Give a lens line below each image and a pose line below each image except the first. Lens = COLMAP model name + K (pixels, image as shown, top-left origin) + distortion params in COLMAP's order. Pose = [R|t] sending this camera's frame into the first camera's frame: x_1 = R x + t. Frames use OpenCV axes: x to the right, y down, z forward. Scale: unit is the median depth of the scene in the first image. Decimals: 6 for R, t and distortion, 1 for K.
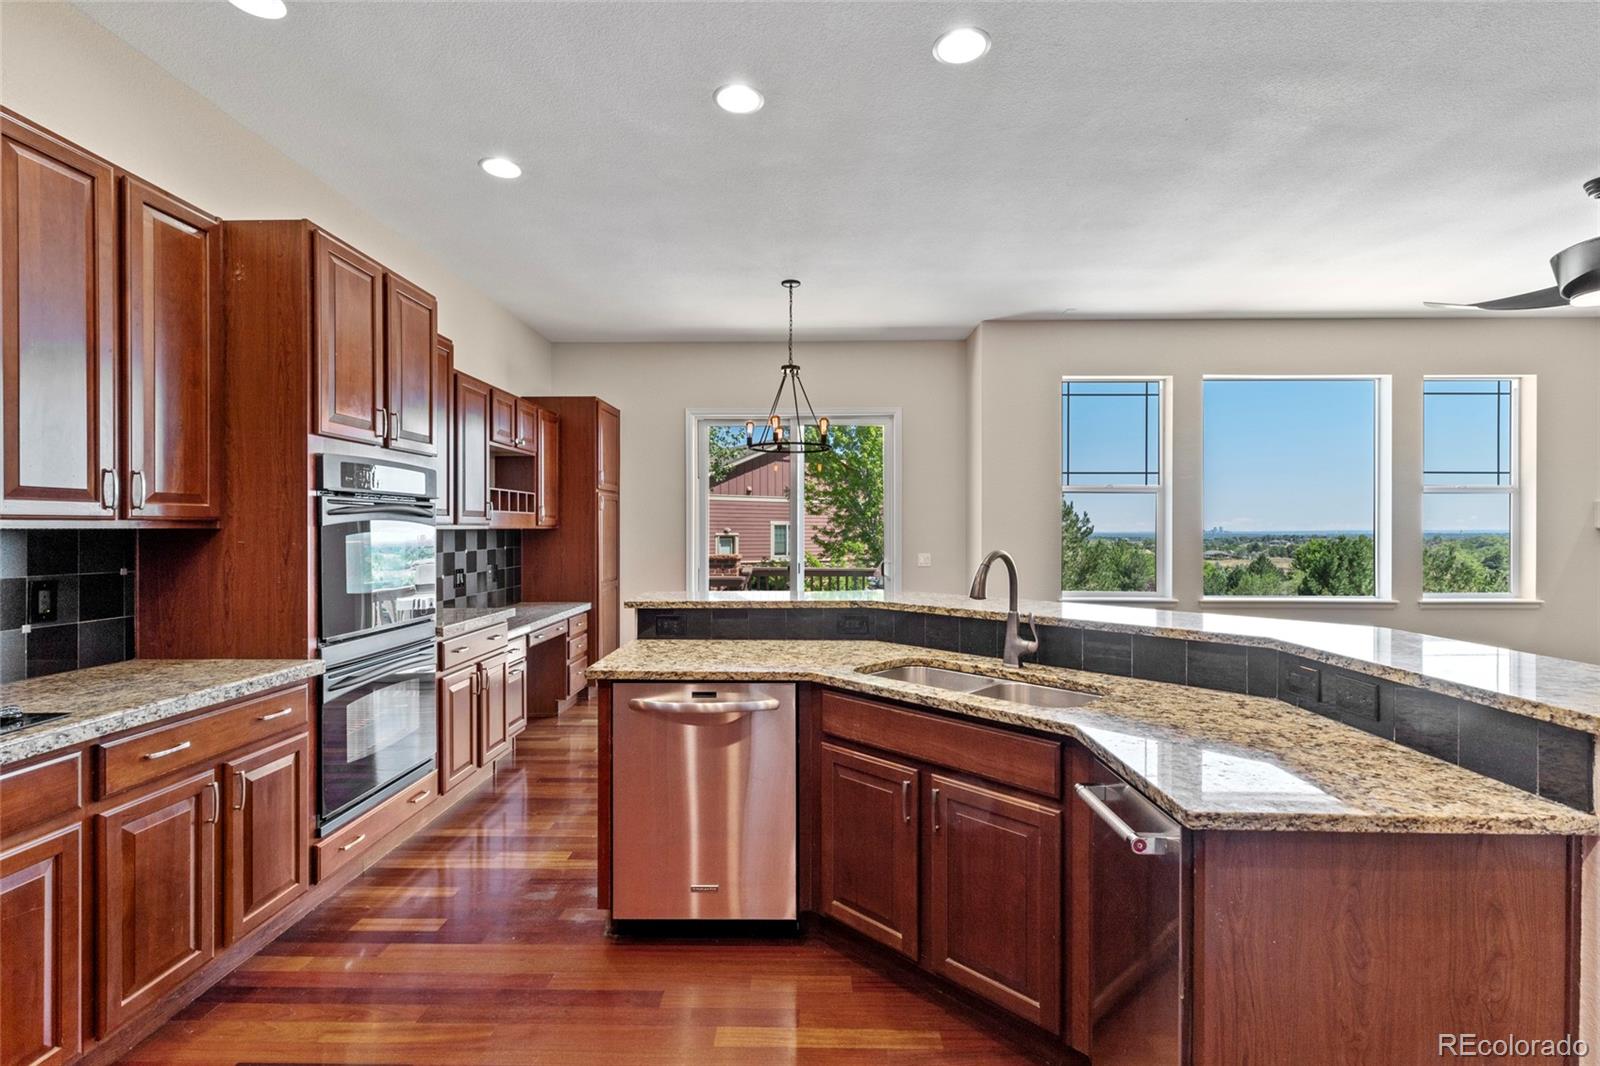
lens RADIAL K [[718.3, 0, 795.3], [0, 718.3, 531.3], [0, 0, 1]] dist [0.004989, -0.000418]
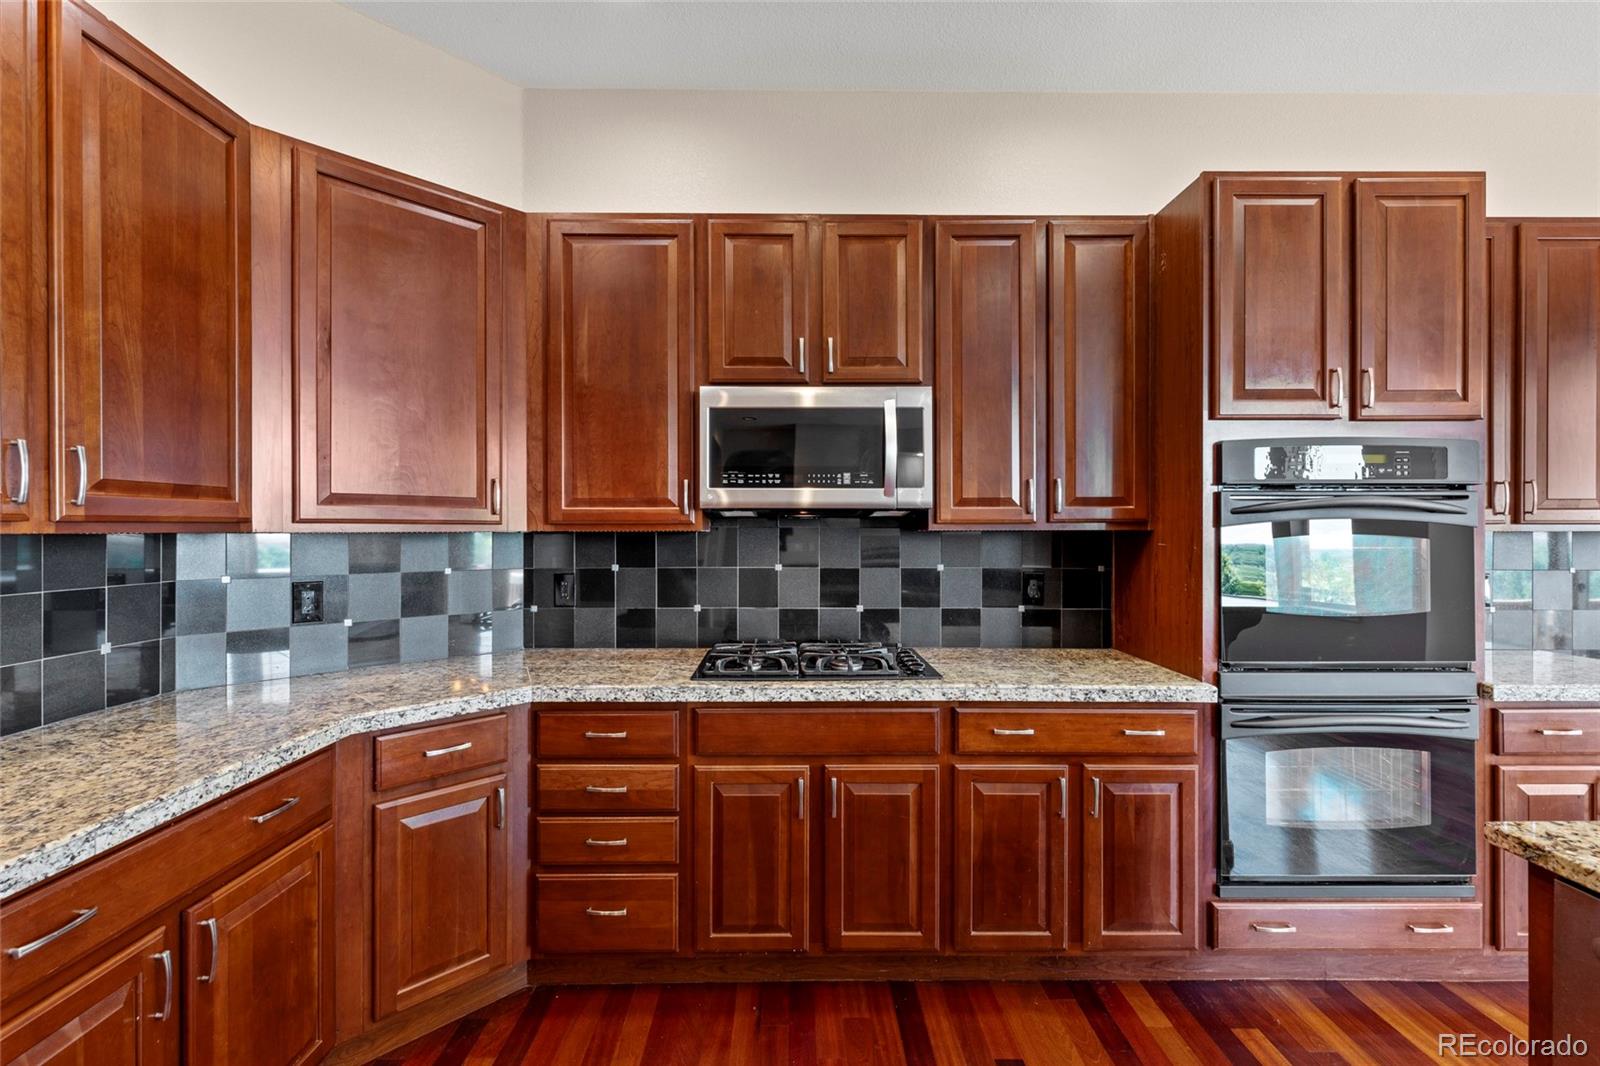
lens RADIAL K [[716.3, 0, 797.8], [0, 716.3, 530.6], [0, 0, 1]] dist [0.002237, -0.000223]
pose [[0.030414, 0.001711, -0.999536, 0.177583], [-0.003438, 0.999993, 0.001607, -0.003416], [0.999531, 0.003387, 0.030419, 0.524135]]
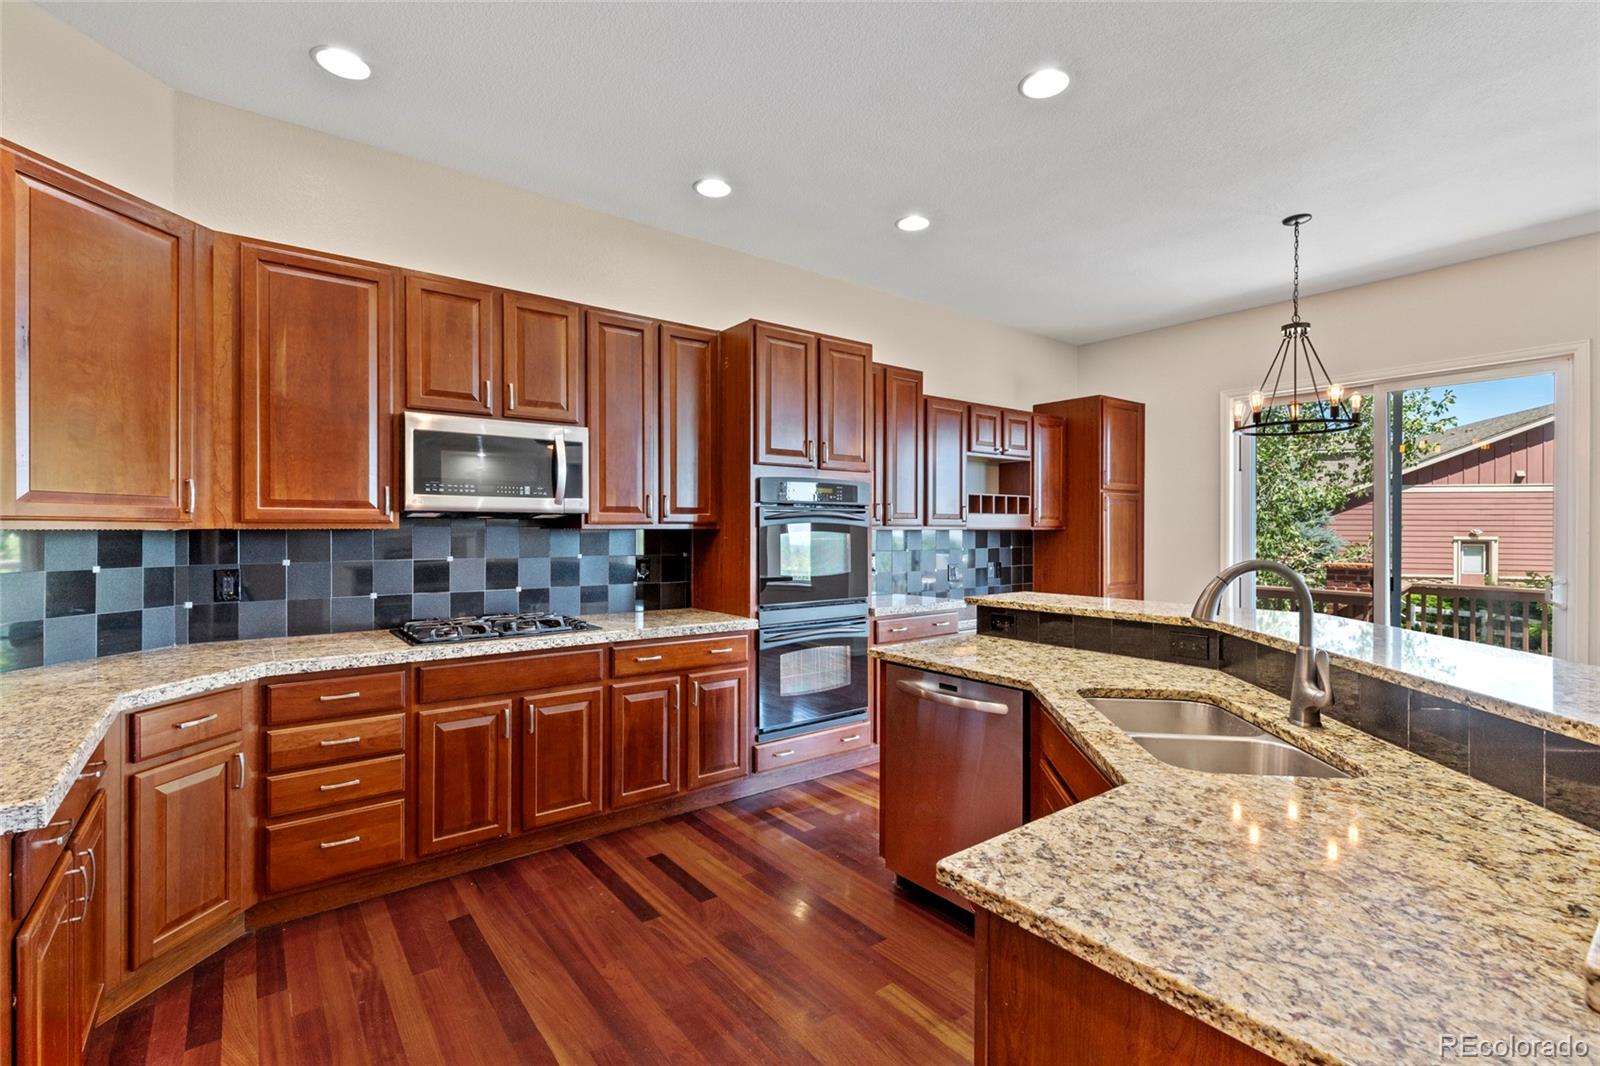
lens RADIAL K [[716.3, 0, 797.8], [0, 716.3, 530.6], [0, 0, 1]] dist [0.002237, -0.000223]
pose [[0.626907, 0.002762, -0.779089, 0.558744], [-0.004832, 0.999988, -0.000343, -0.000840], [0.779079, 0.003980, 0.626913, 0.170864]]
